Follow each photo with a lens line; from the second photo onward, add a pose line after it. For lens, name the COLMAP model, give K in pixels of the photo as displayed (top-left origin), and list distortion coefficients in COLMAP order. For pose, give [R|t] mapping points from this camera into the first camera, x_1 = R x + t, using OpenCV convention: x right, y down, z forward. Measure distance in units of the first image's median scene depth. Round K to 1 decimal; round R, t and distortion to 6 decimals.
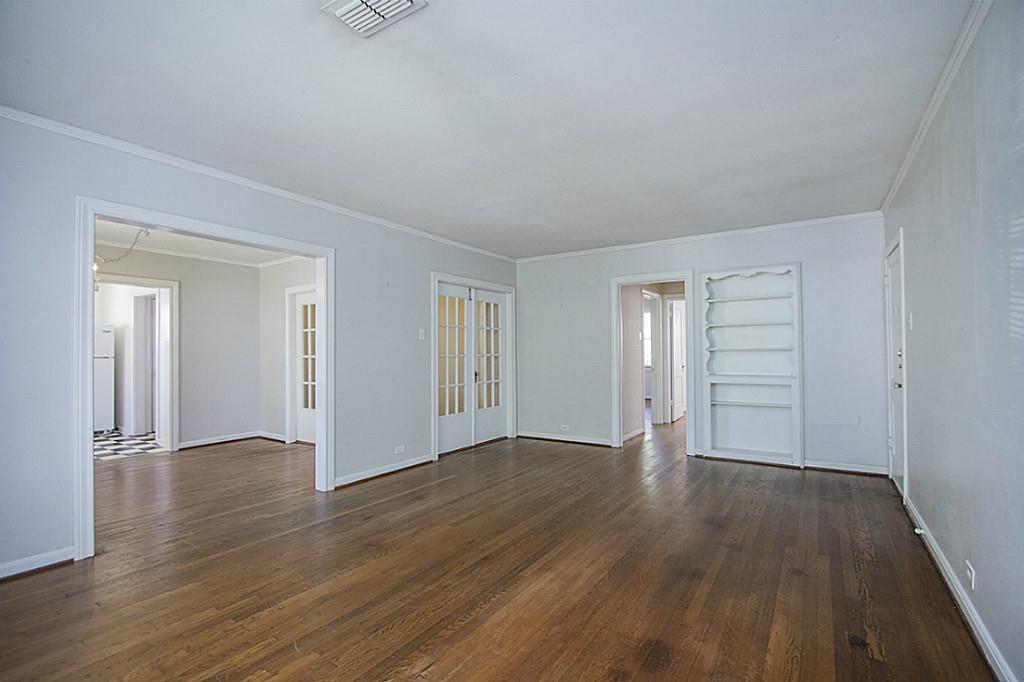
lens RADIAL K [[470.6, 0, 512.9], [0, 470.6, 346.4], [0, 0, 1]] dist [-0.016358, 0.000911]
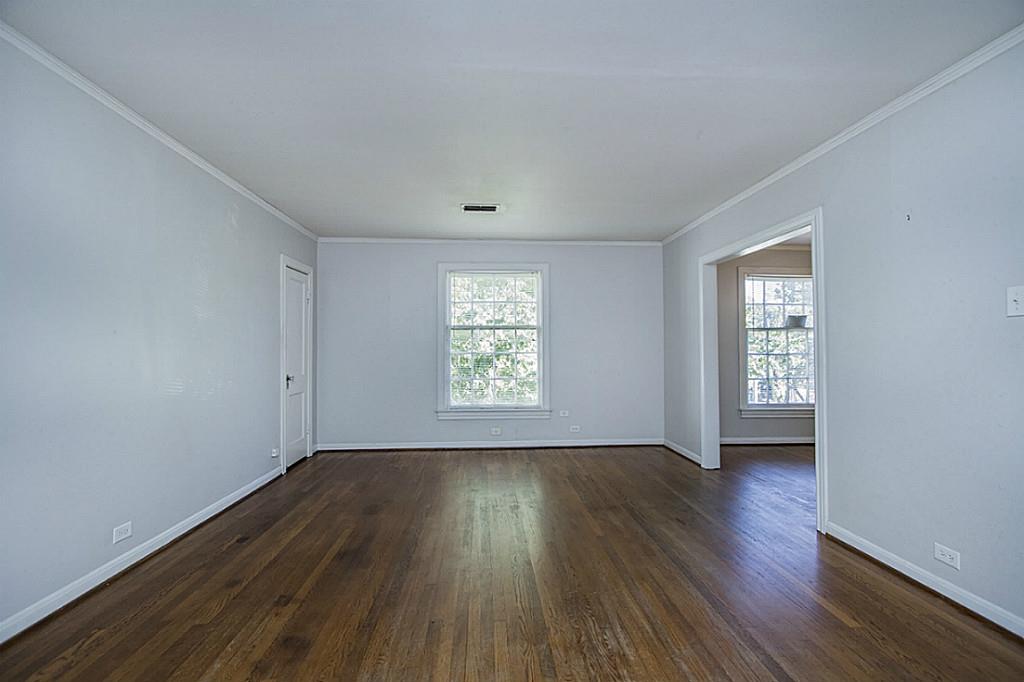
lens RADIAL K [[470.6, 0, 512.9], [0, 470.6, 346.4], [0, 0, 1]] dist [-0.016358, 0.000911]
pose [[-0.800924, 0.004832, -0.598746, 0.710501], [0.017274, 0.999738, -0.015040, 0.025084], [0.598517, -0.022388, -0.800797, 2.087002]]
